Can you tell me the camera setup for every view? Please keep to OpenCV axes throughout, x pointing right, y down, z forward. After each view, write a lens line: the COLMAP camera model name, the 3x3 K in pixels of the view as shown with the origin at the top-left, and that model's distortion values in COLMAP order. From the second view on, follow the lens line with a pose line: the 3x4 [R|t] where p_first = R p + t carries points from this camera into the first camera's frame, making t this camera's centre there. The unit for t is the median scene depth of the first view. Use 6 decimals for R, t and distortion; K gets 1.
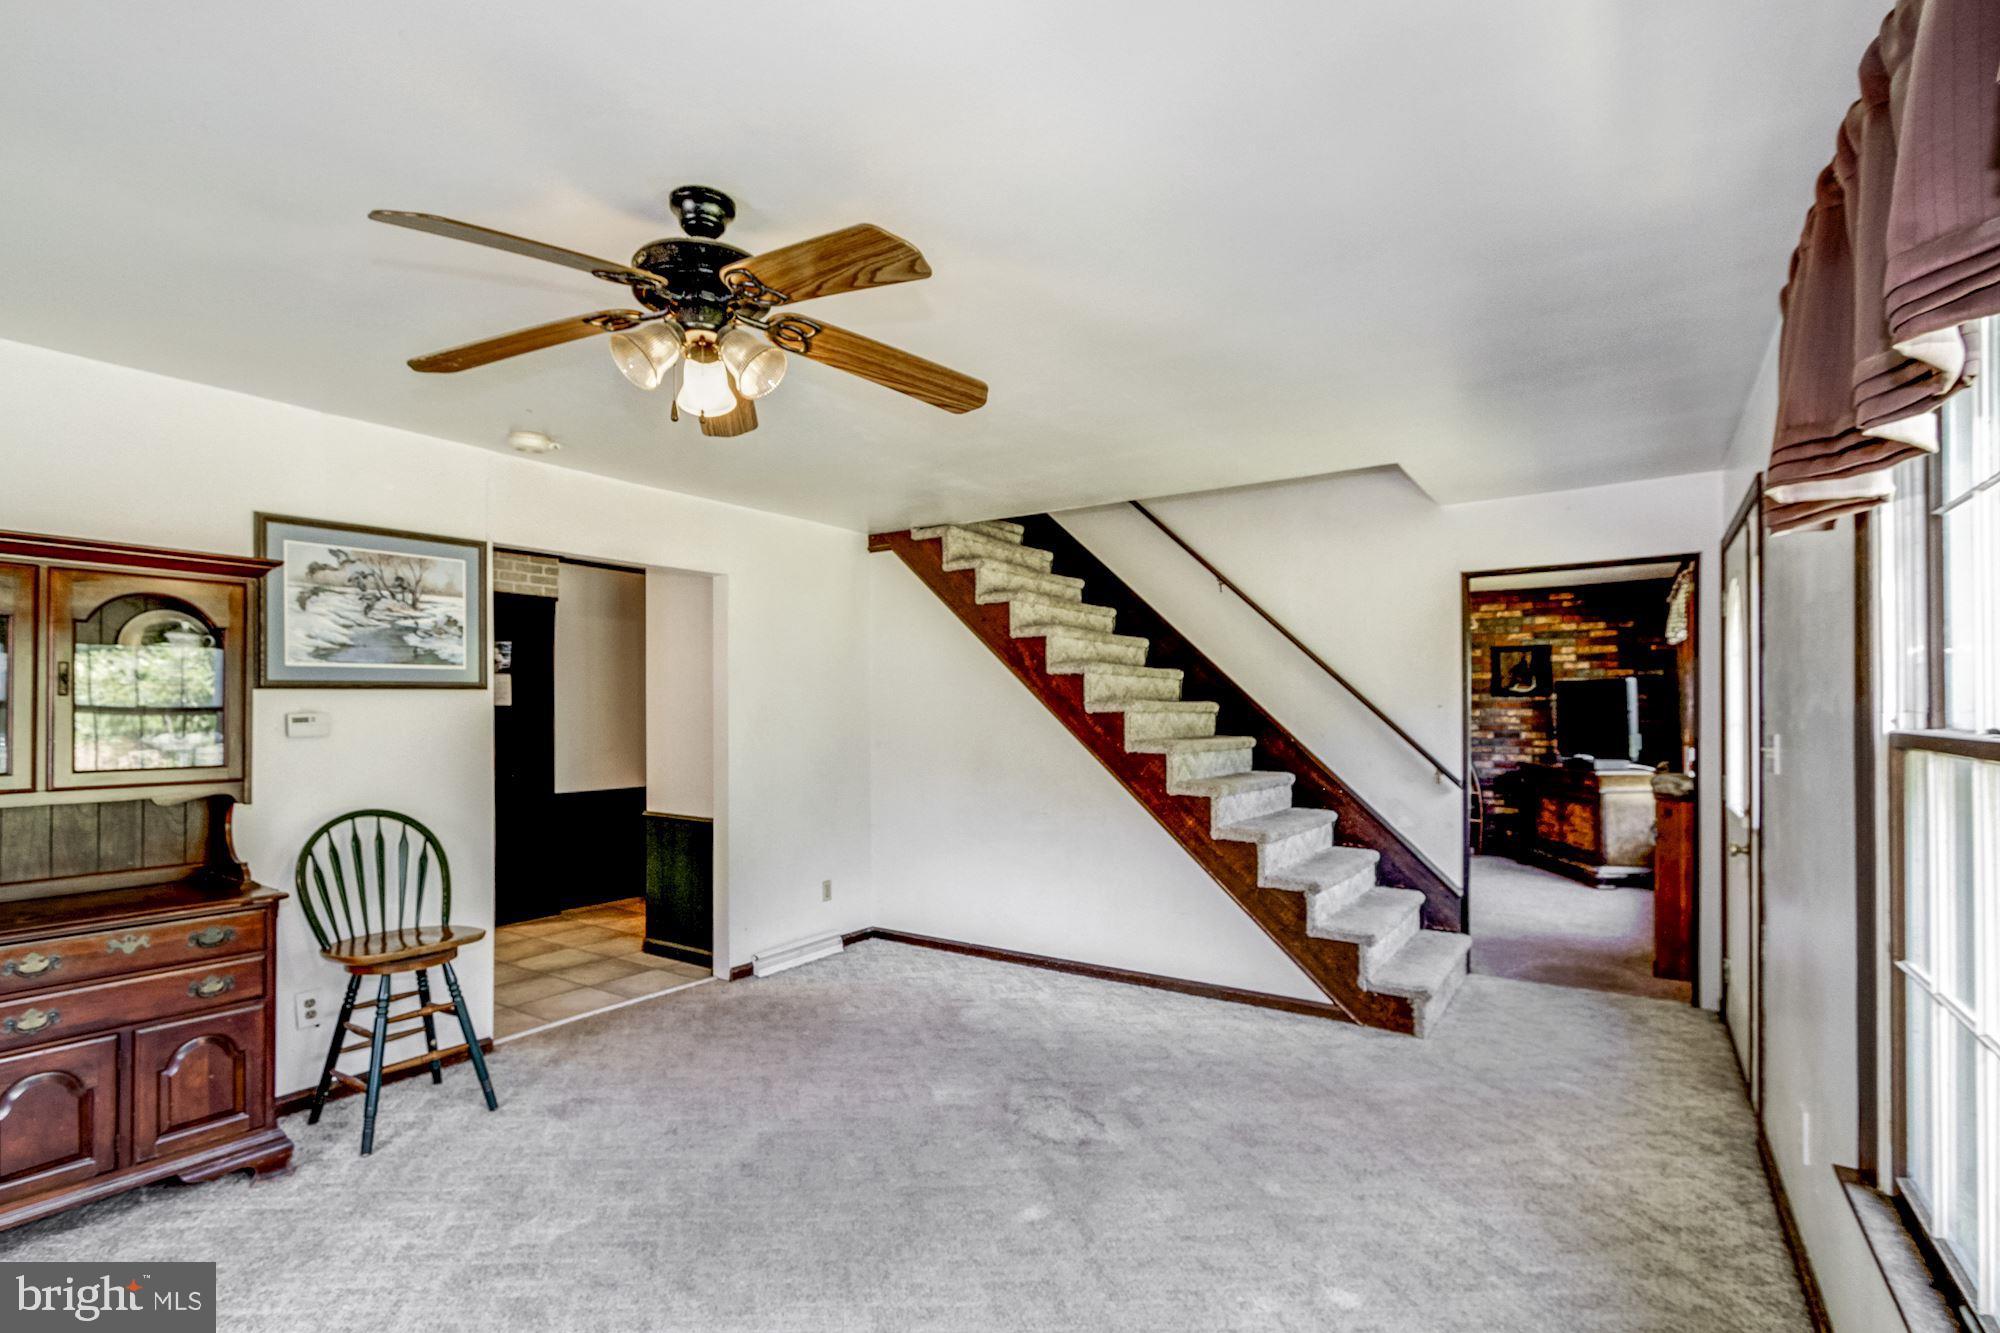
lens RADIAL K [[924.9, 0, 982.6], [0, 924.9, 696.4], [0, 0, 1]] dist [-0.008372, 0.003016]
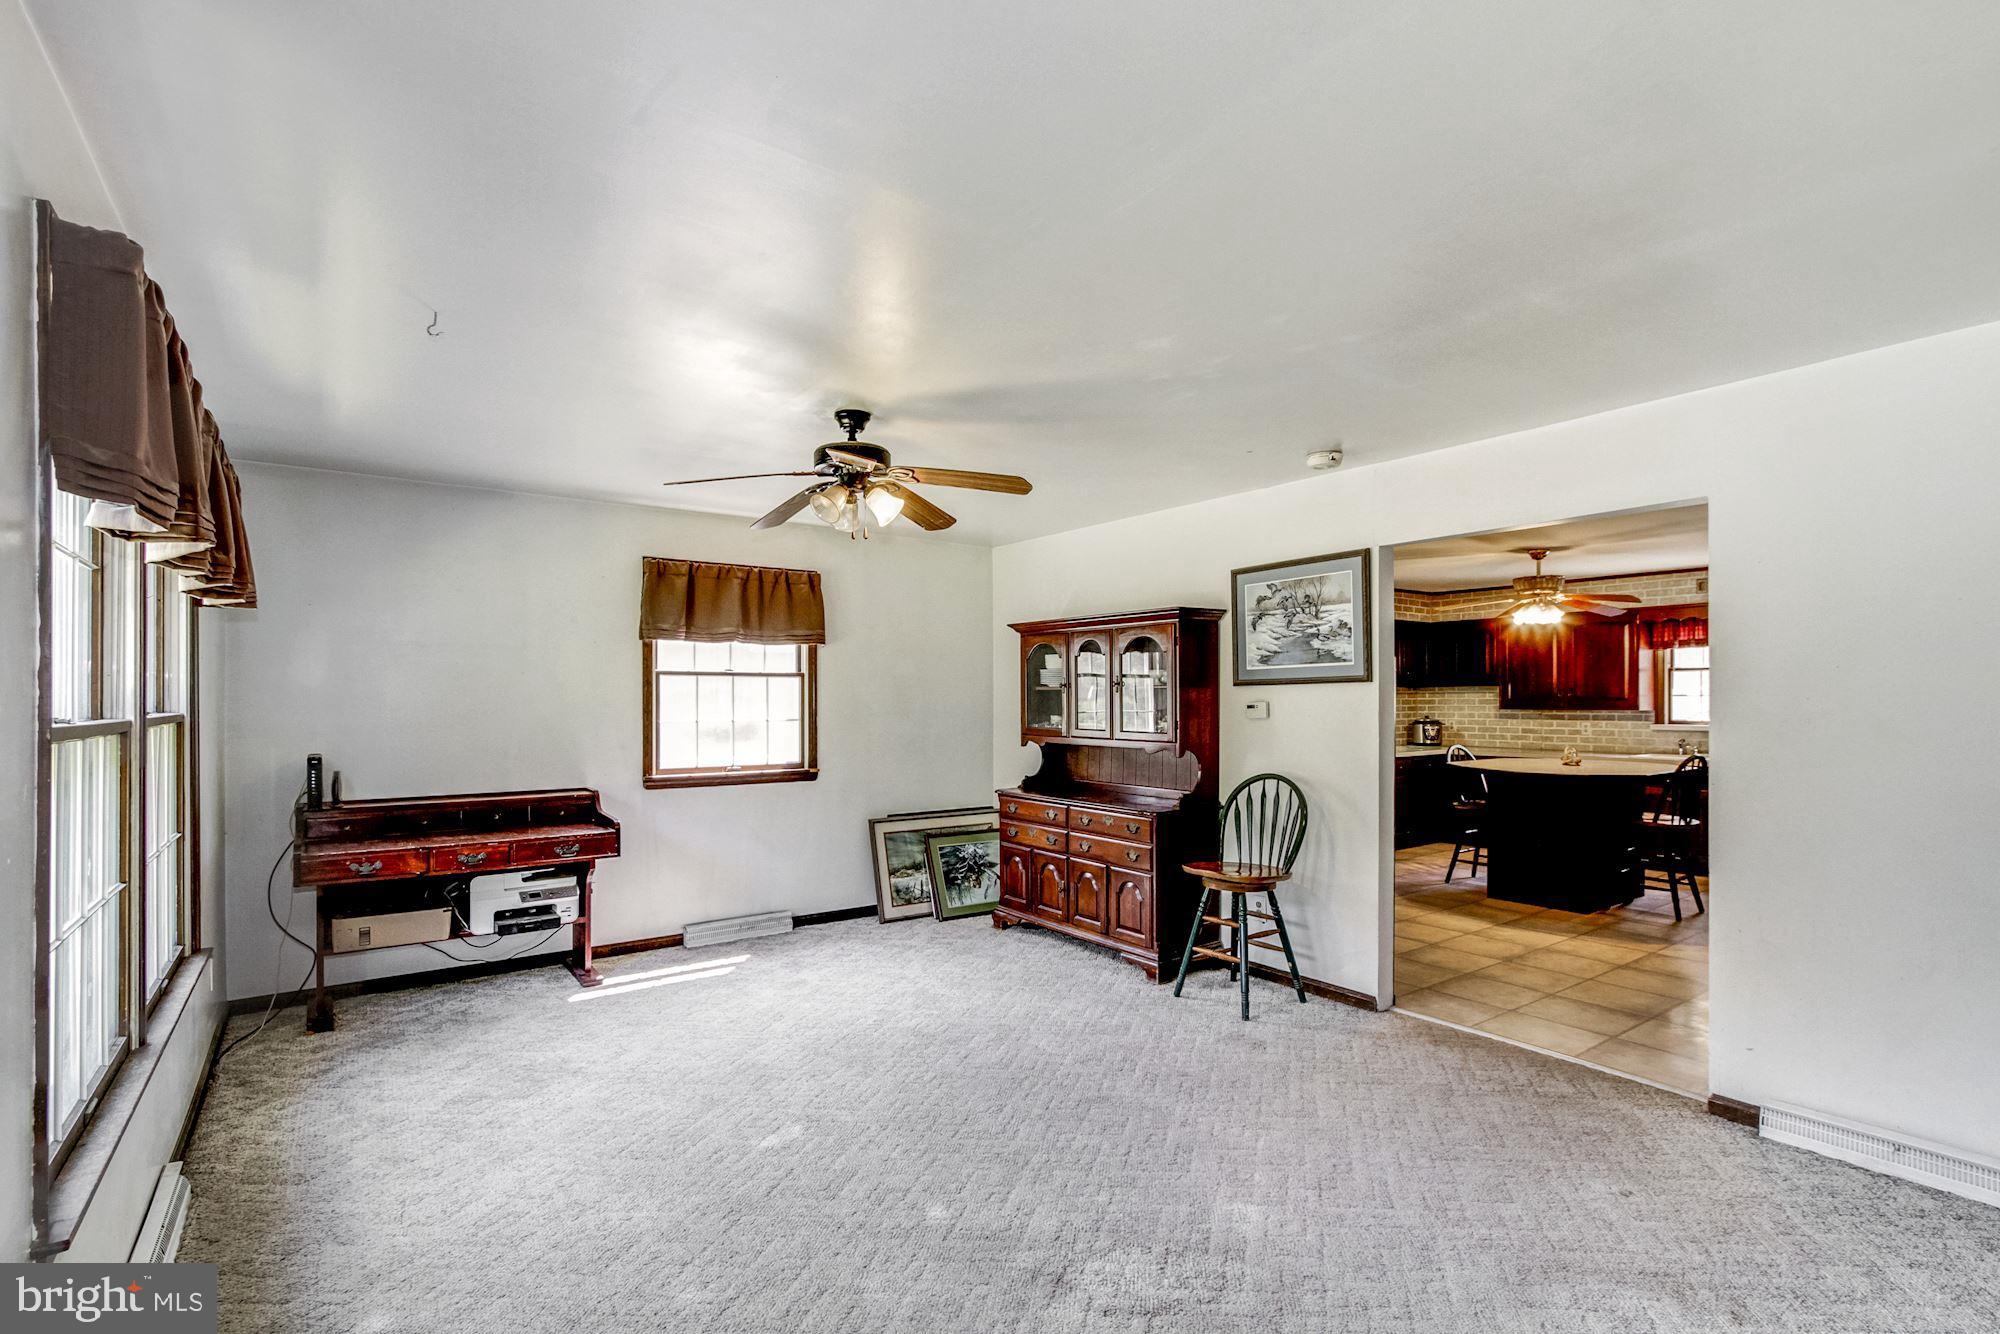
lens RADIAL K [[924.9, 0, 1002.0], [0, 924.9, 693.6], [0, 0, 1]] dist [-0.008372, 0.003016]
pose [[-0.323588, -0.004511, -0.946187, 0.715780], [0.013409, 0.999866, -0.009353, 0.012215], [0.946103, -0.015714, -0.323484, 1.031986]]
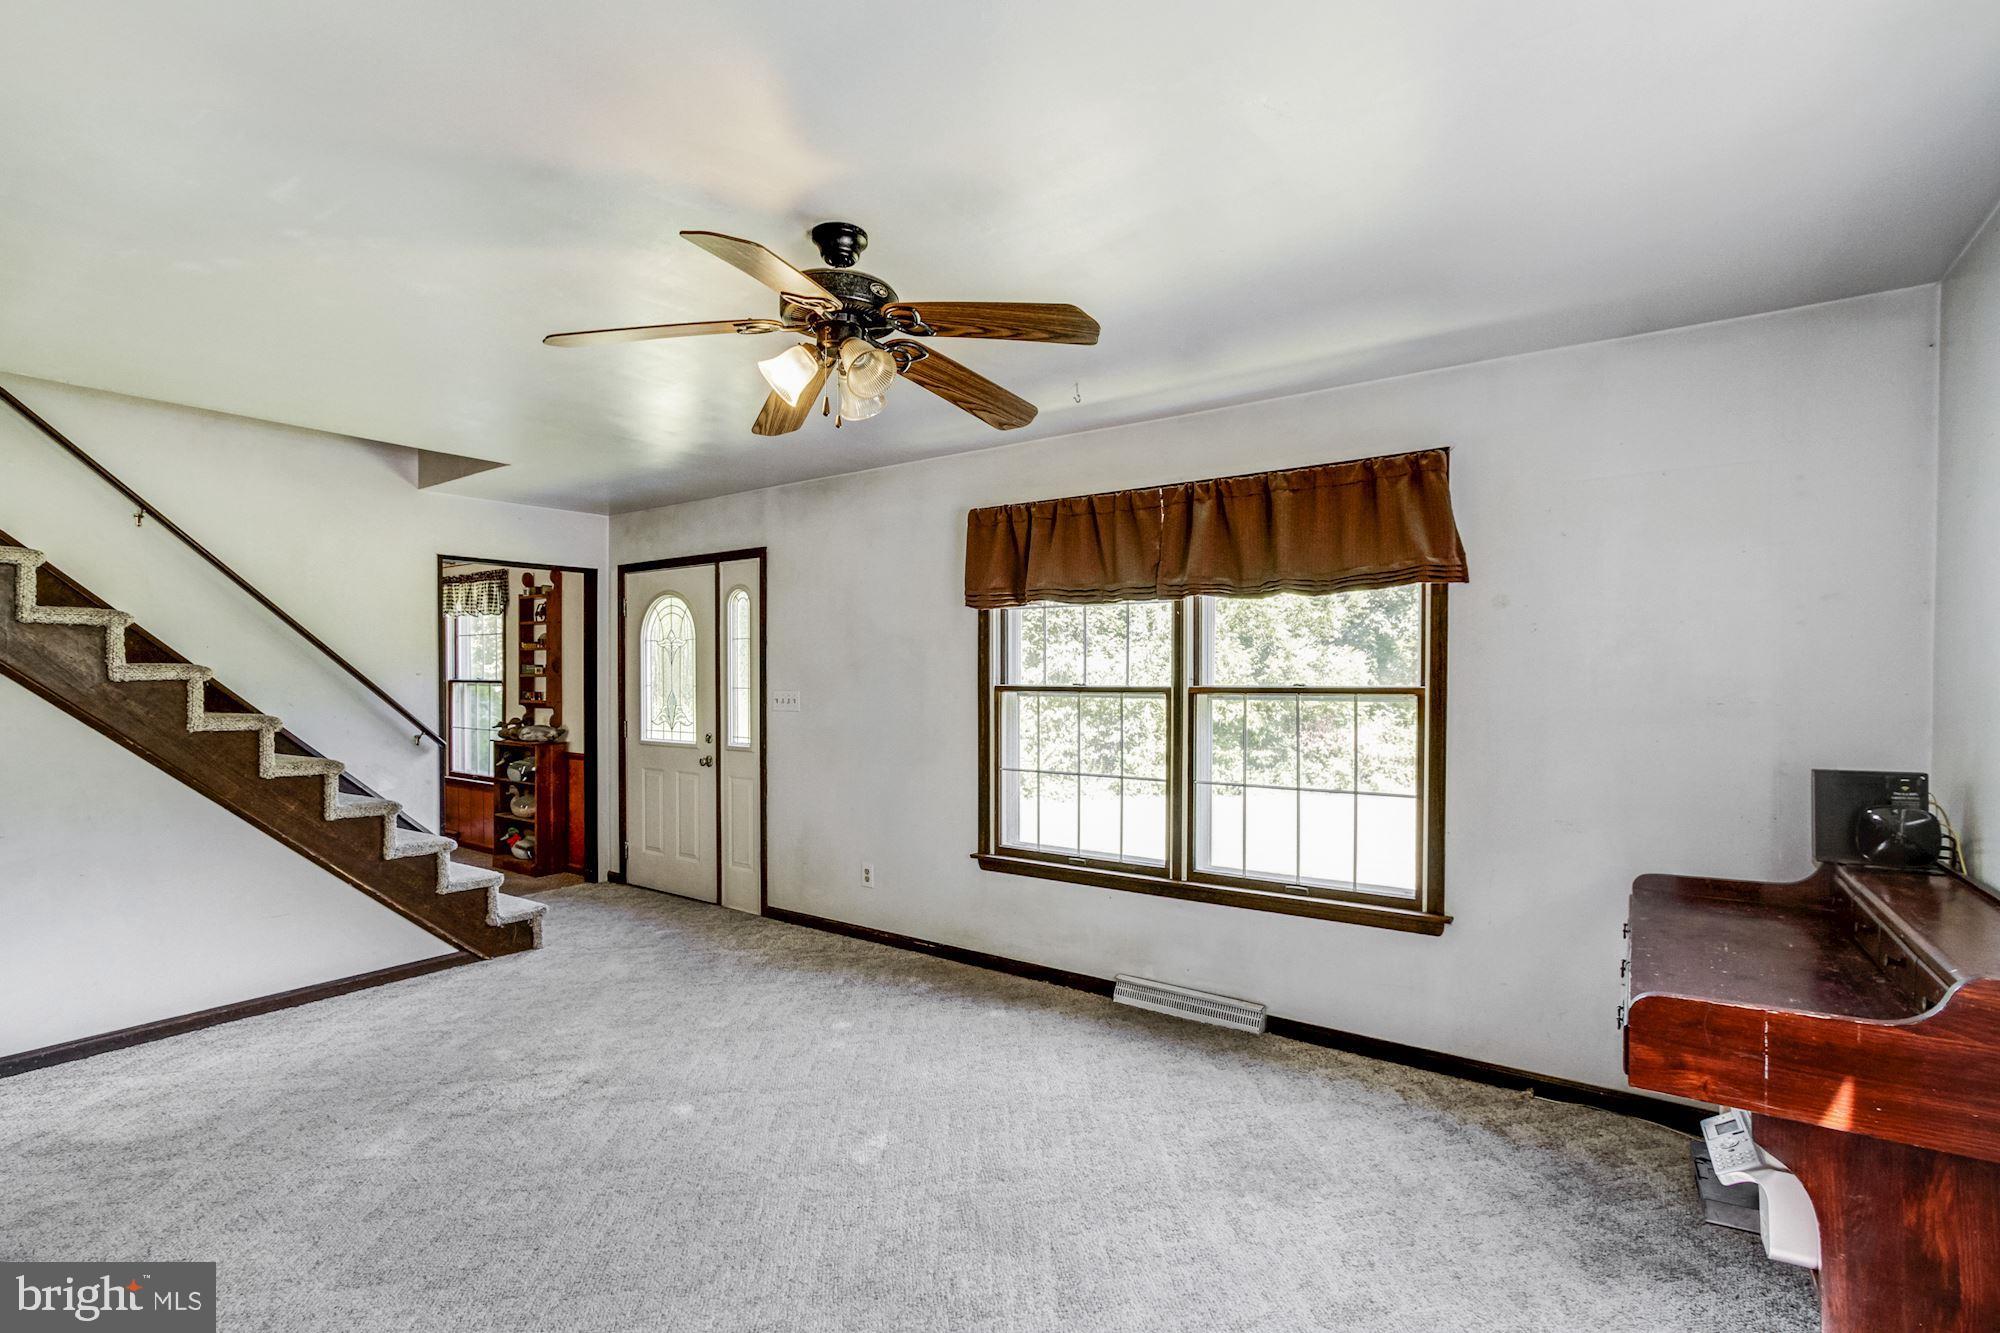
lens RADIAL K [[924.9, 0, 983.9], [0, 924.9, 675.8], [0, 0, 1]] dist [-0.008372, 0.003016]
pose [[0.021495, 0.005228, 0.999755, -0.813012], [-0.014705, 0.999880, -0.004913, 0.012387], [-0.999661, -0.014595, 0.021569, 0.449093]]
